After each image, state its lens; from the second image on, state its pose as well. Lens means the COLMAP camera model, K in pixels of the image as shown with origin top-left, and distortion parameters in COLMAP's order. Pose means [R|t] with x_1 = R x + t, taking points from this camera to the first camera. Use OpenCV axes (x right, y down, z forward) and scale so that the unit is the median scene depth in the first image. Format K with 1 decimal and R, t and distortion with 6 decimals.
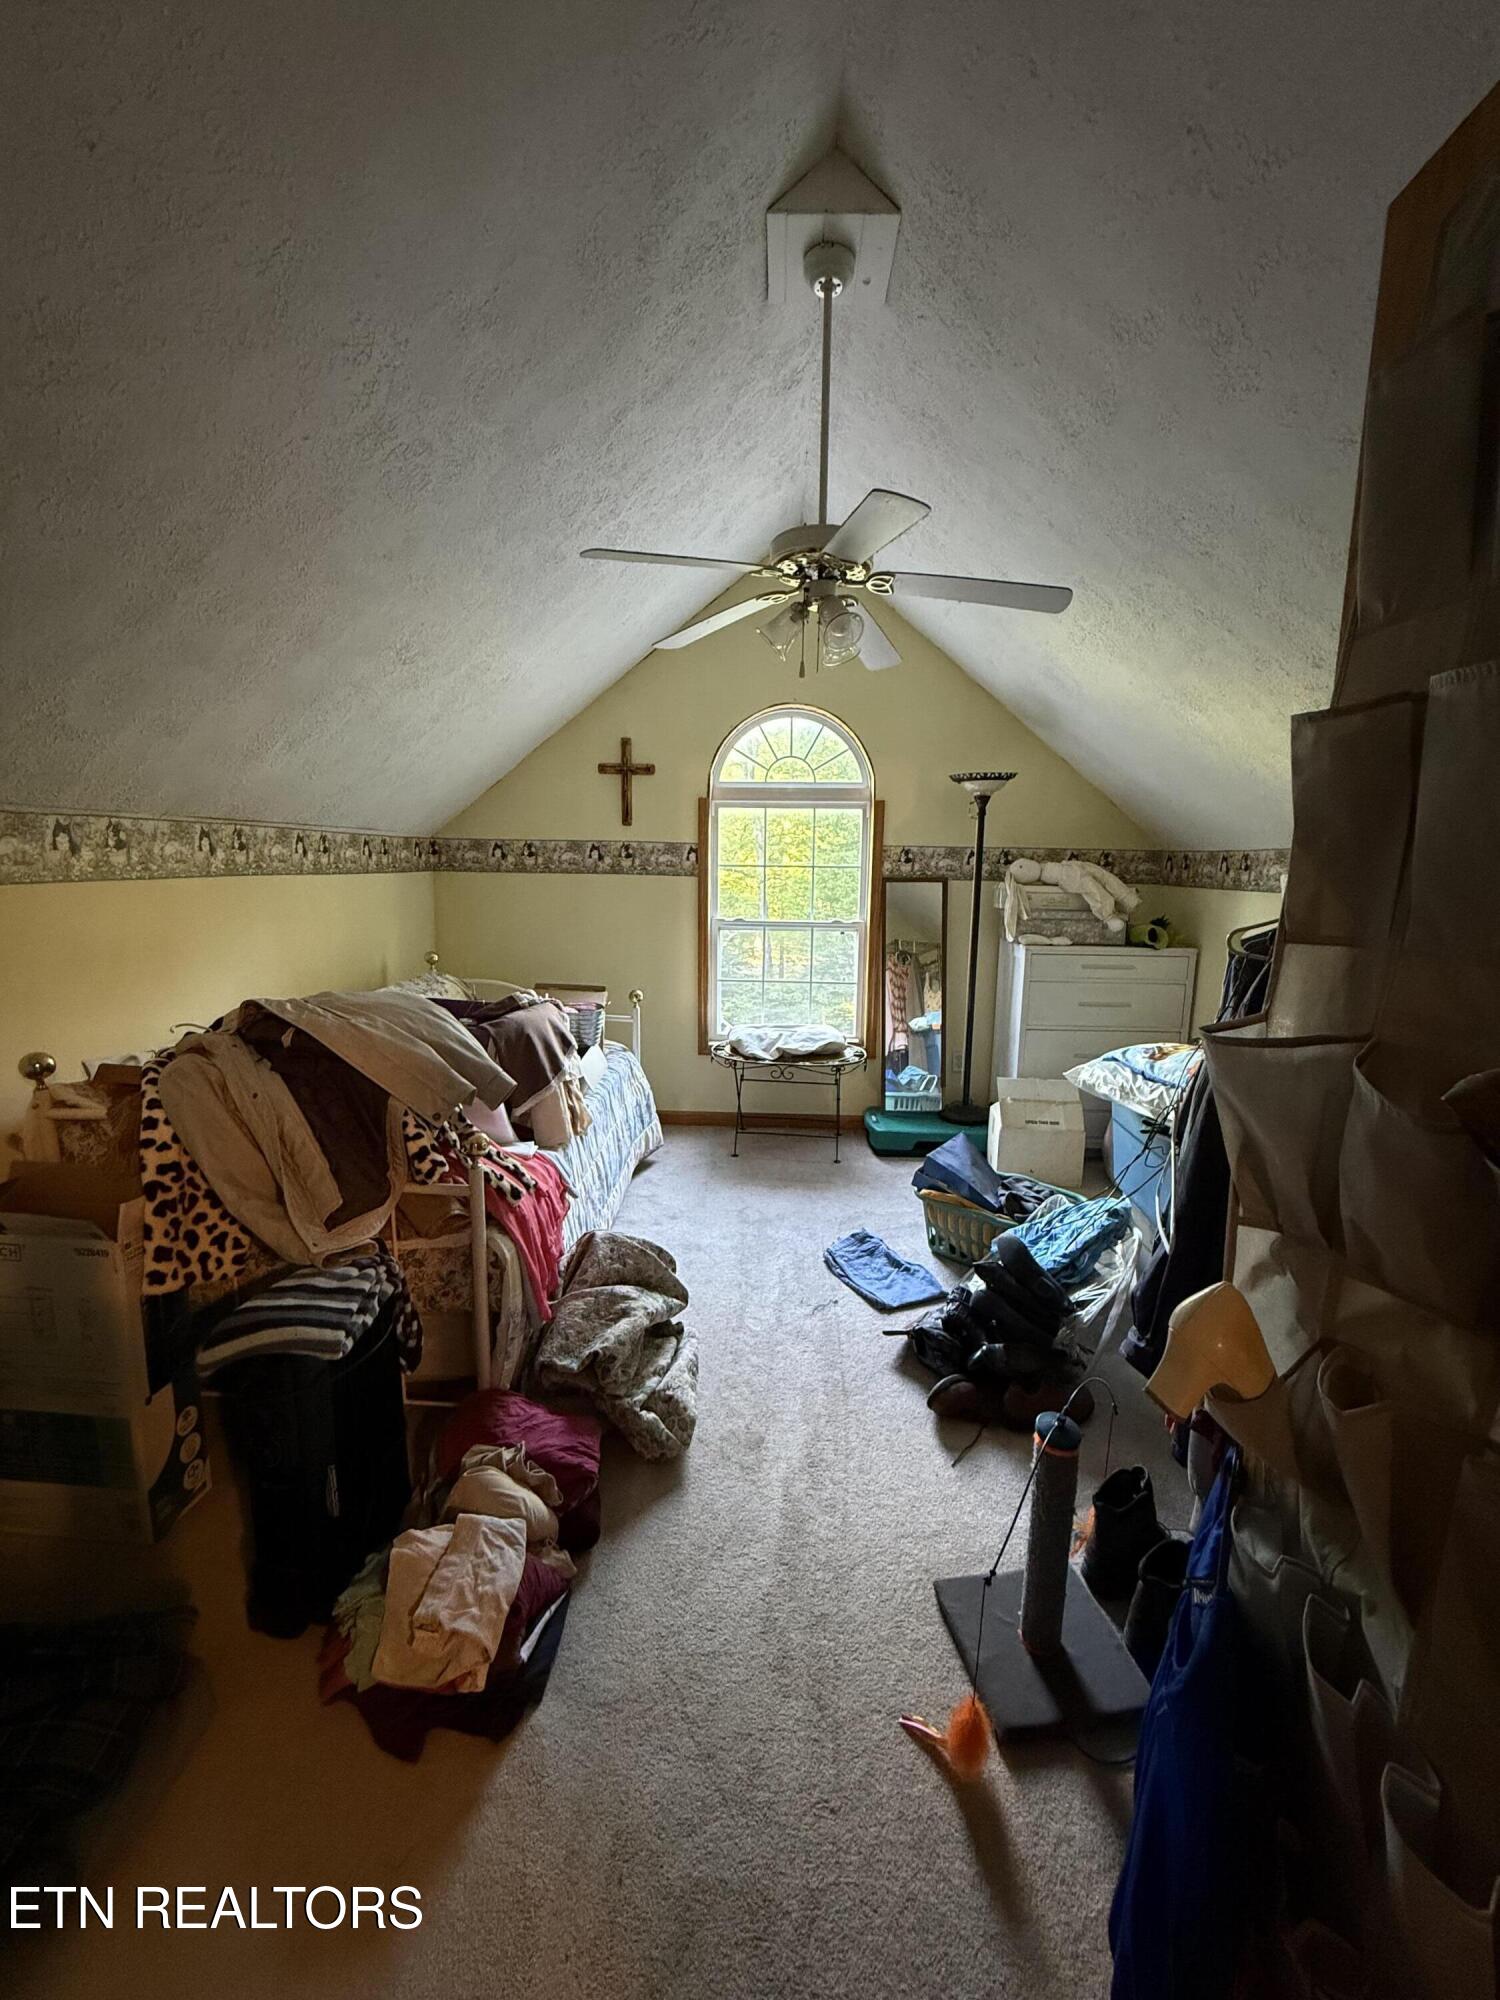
lens RADIAL K [[797.4, 0, 748.1], [0, 797.4, 992.8], [0, 0, 1]] dist [-0.000882, -0.000270]
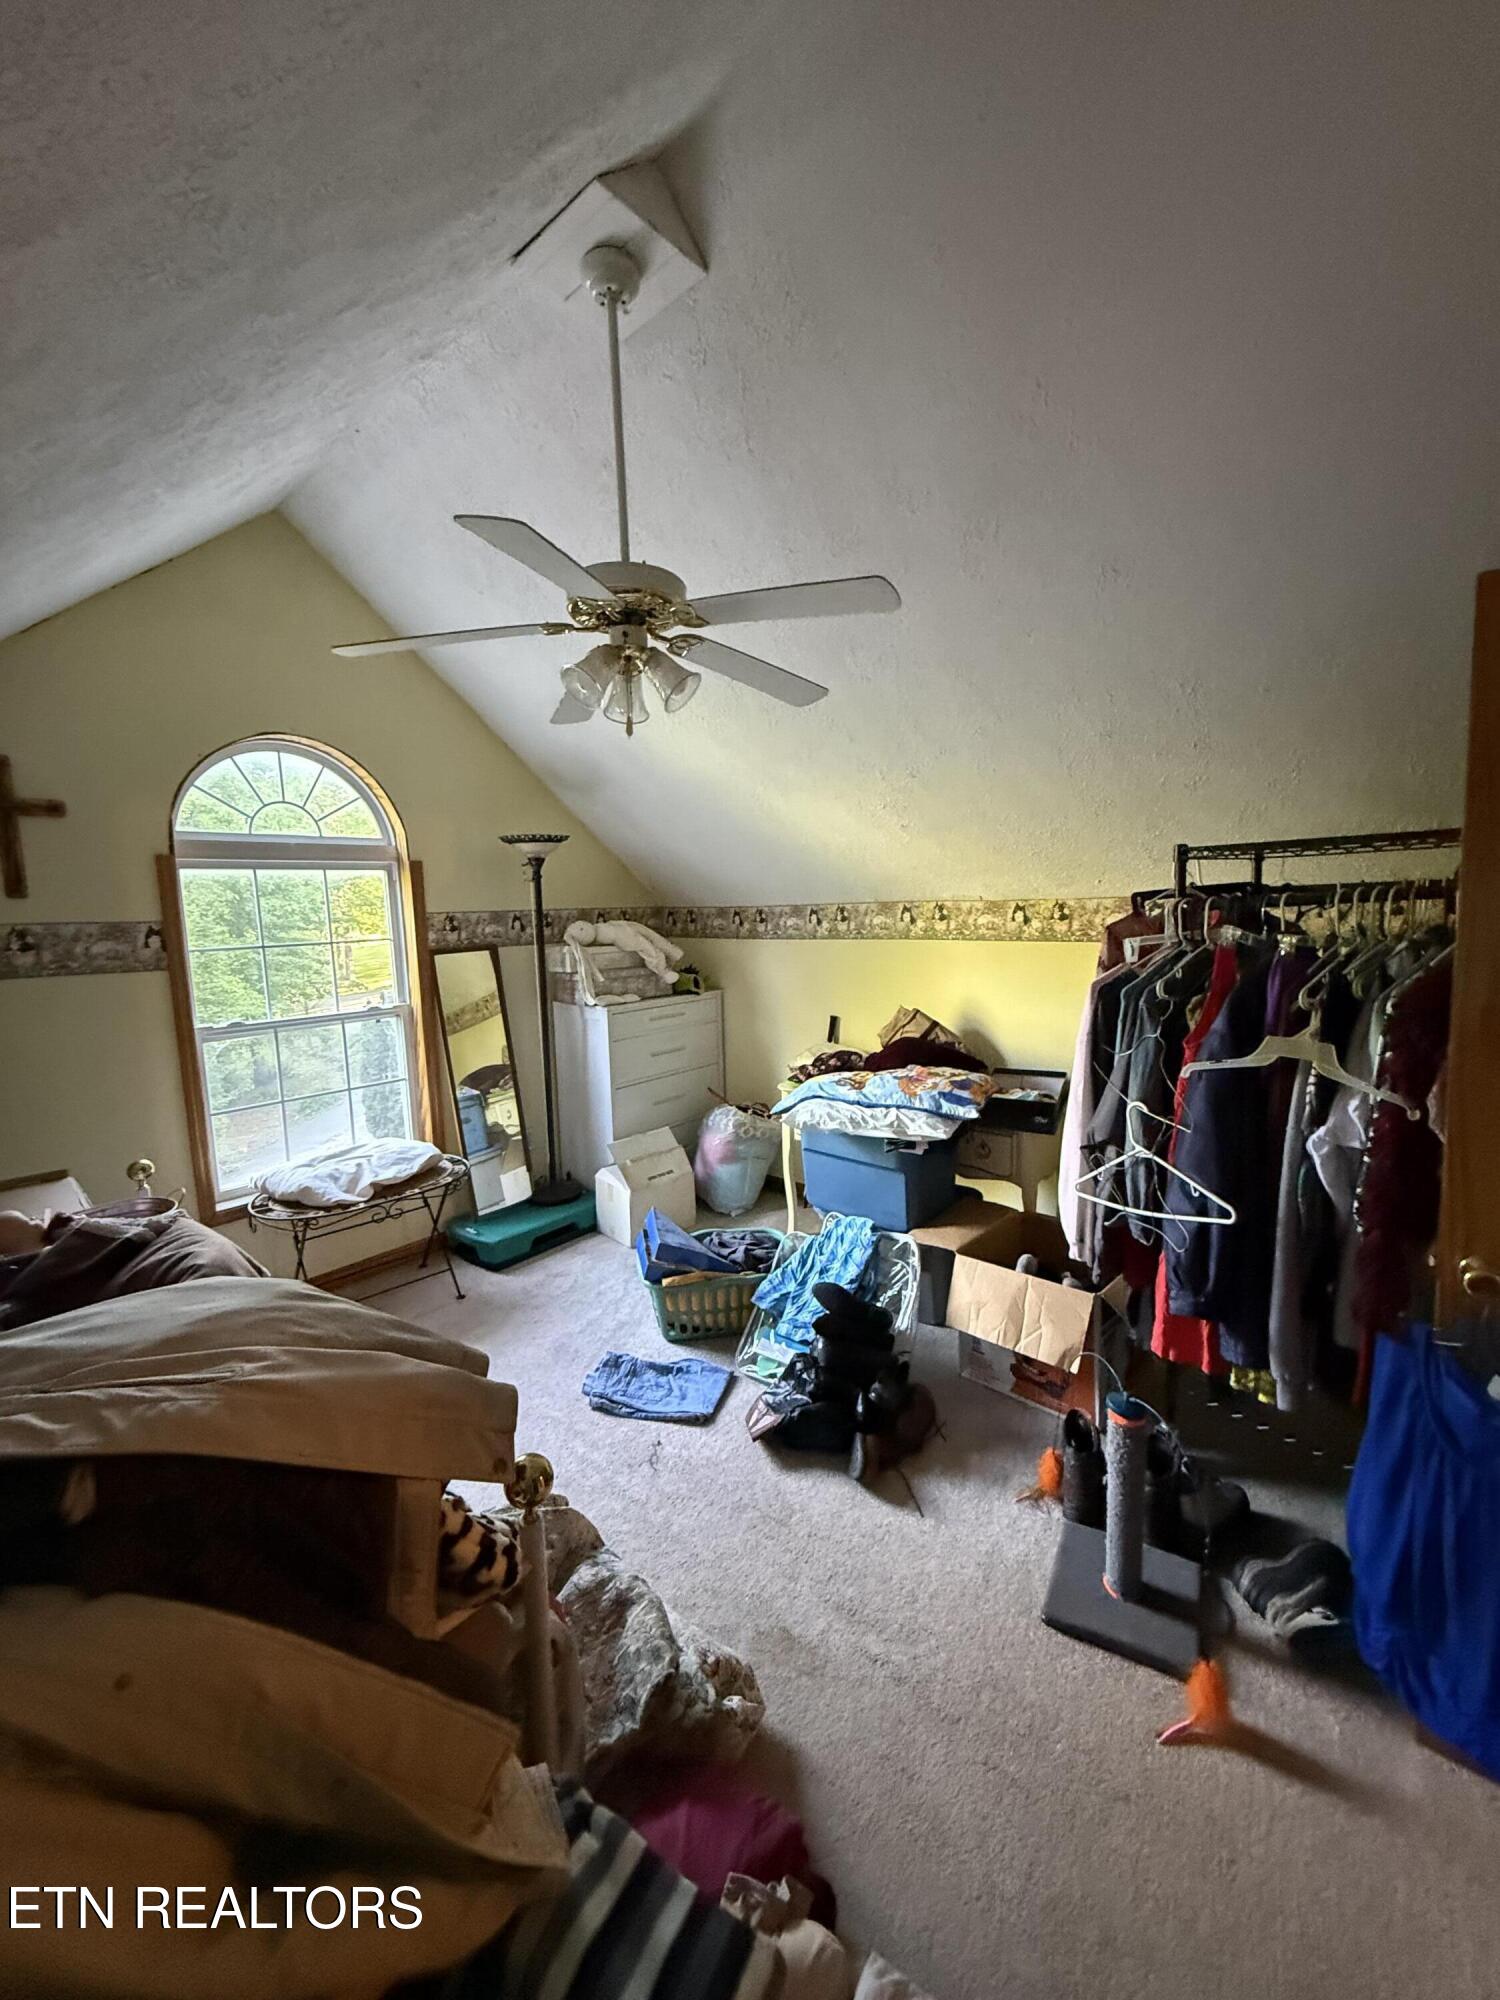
lens RADIAL K [[797.4, 0, 747.6], [0, 797.4, 994.0], [0, 0, 1]] dist [-0.000882, -0.000270]
pose [[0.629666, -0.121231, 0.767348, -0.303119], [0.162154, 0.986502, 0.022795, -0.068673], [-0.759754, 0.110076, 0.640825, 0.219989]]
